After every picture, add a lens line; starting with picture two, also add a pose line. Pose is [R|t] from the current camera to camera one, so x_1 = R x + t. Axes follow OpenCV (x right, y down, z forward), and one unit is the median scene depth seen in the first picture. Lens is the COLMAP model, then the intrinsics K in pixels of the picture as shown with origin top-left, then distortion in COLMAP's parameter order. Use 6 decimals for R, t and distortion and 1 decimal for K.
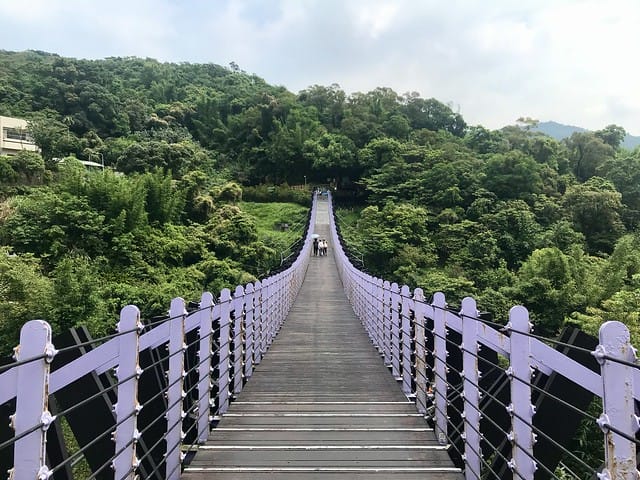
lens RADIAL K [[526.6, 0, 322.8], [0, 526.6, 236.8], [0, 0, 1]] dist [0.043434, -0.065310]
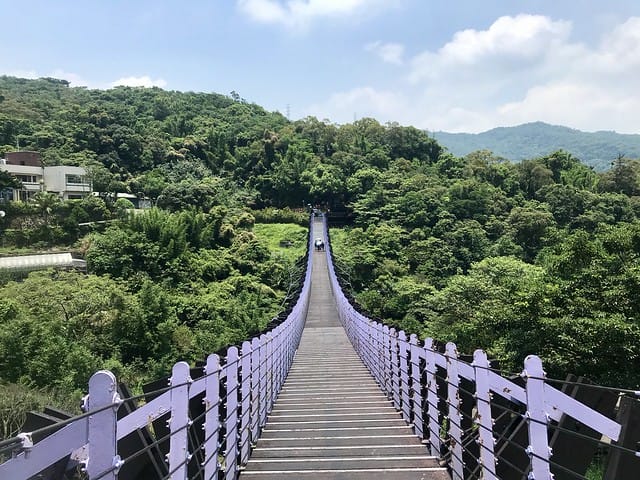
lens RADIAL K [[526.6, 0, 322.8], [0, 526.6, 236.8], [0, 0, 1]] dist [0.043434, -0.065310]
pose [[0.999562, -0.028412, 0.008274, -0.001691], [0.028458, 0.999580, -0.005405, -0.028509], [-0.008117, 0.005639, 0.999951, -0.232782]]
